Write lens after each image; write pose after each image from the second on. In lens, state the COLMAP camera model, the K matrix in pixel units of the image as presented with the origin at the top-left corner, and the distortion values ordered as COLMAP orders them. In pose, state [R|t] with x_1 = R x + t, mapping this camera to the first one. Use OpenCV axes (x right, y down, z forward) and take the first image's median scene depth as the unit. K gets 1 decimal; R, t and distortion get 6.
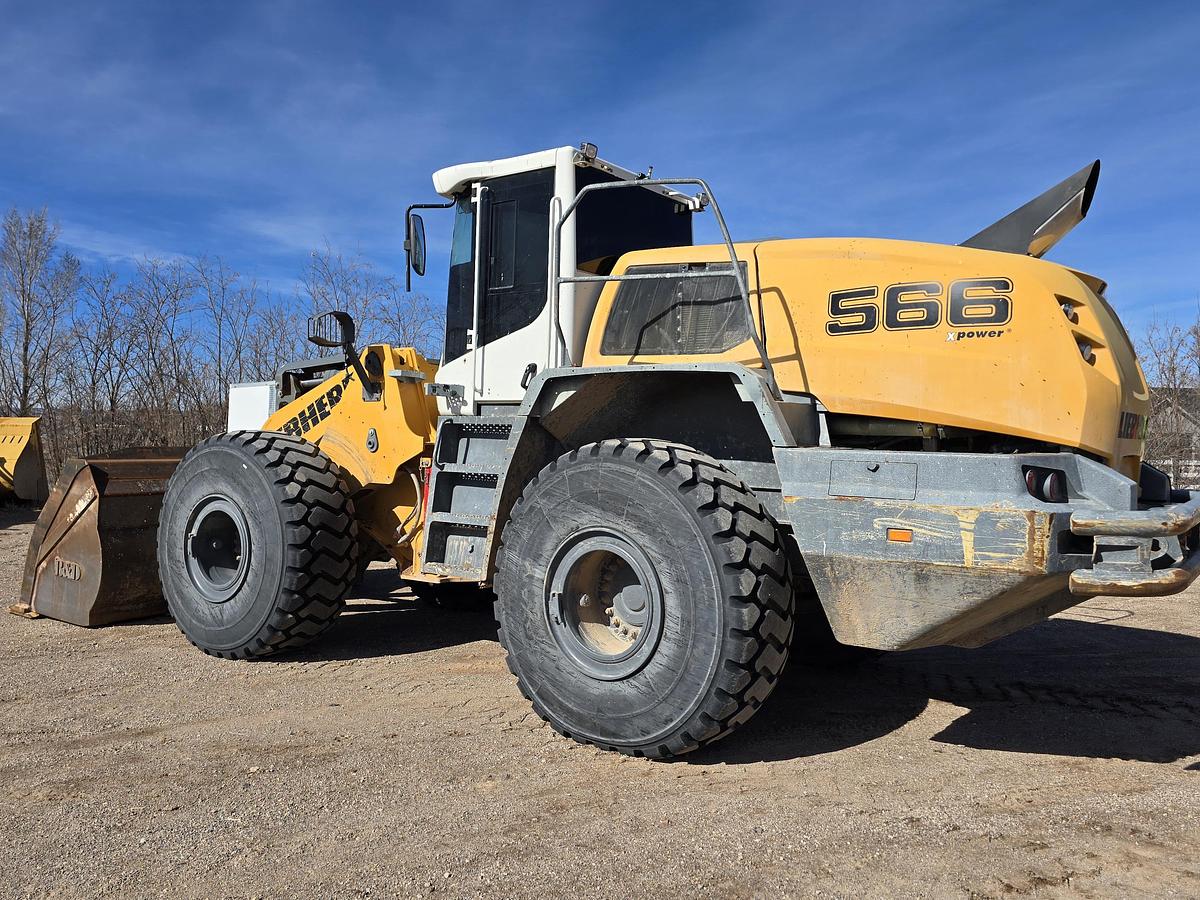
lens RADIAL K [[971.8, 0, 581.7], [0, 971.8, 443.0], [0, 0, 1]] dist [0.141400, -0.257832]
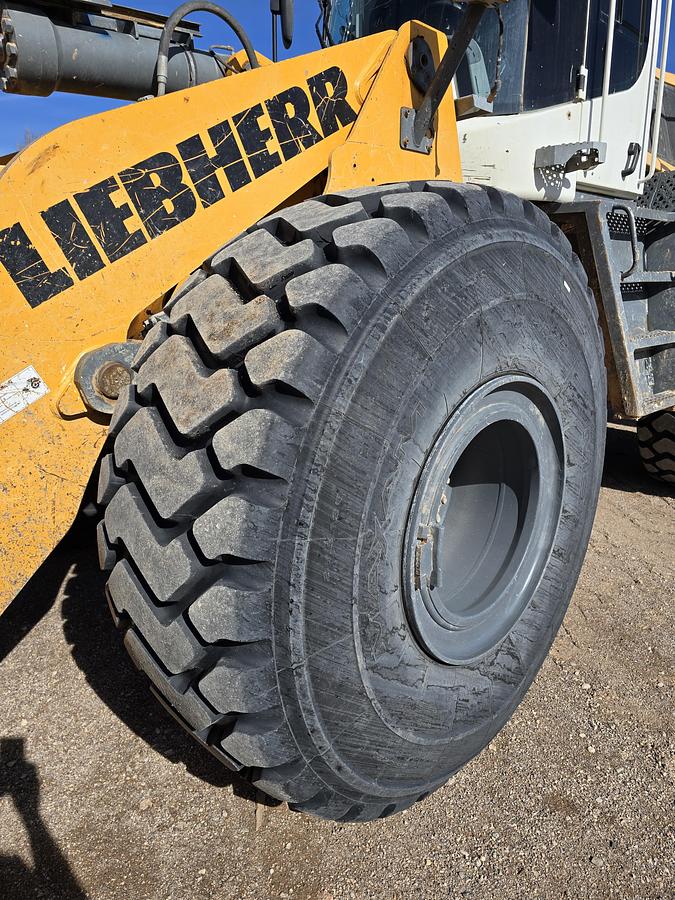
lens RADIAL K [[610.2, 0, 338.6], [0, 610.2, 460.3], [0, 0, 1]] dist [0.036949, 0.000102]
pose [[0.158390, -0.292662, 0.943007, -0.663019], [0.011716, 0.955553, 0.294588, 0.017947], [-0.987307, -0.035612, 0.154779, 1.149247]]
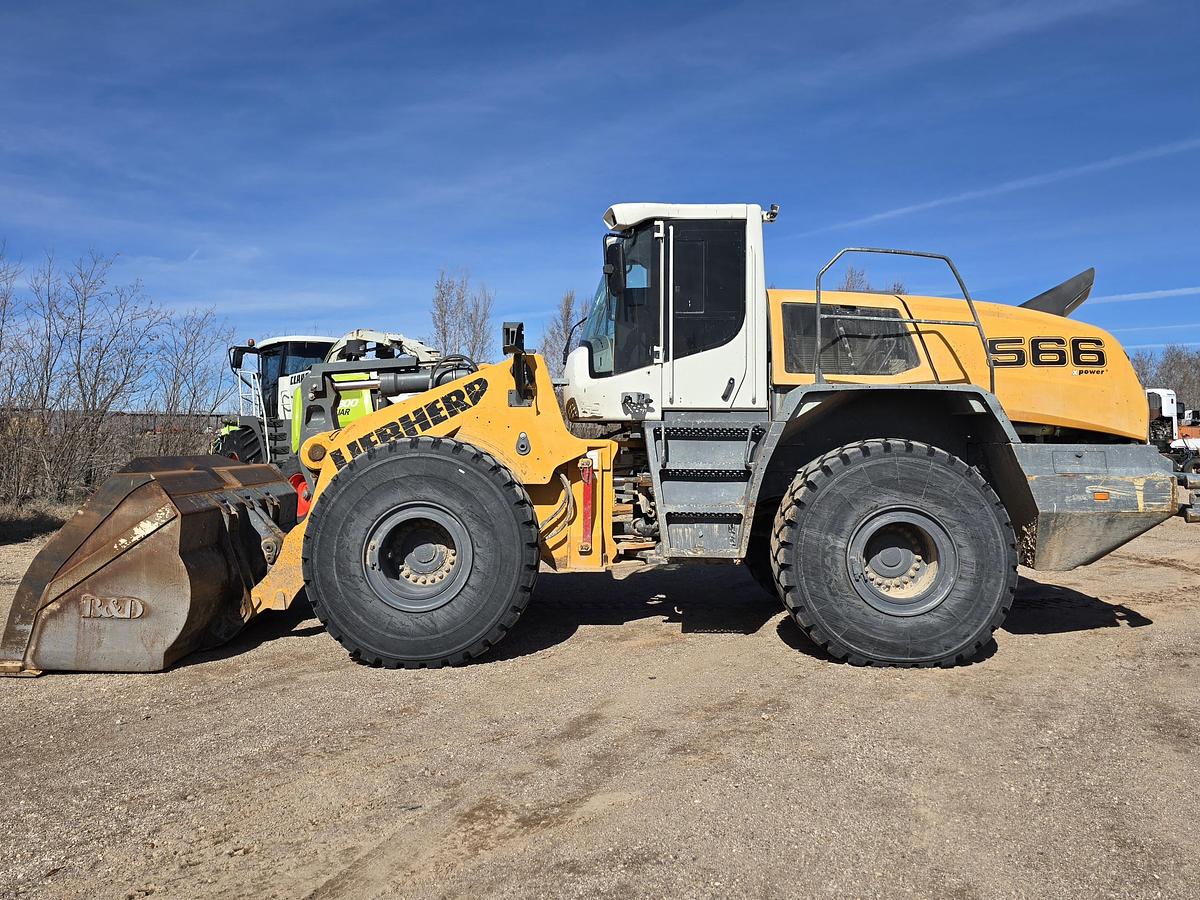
lens RADIAL K [[1026.9, 0, 597.7], [0, 1026.9, 418.1], [0, 0, 1]] dist [0.133610, -0.210052]
pose [[0.805688, -0.004364, 0.592324, -0.939193], [0.015111, 0.999799, -0.013188, -0.016993], [-0.592147, 0.019576, 0.805592, 0.065933]]
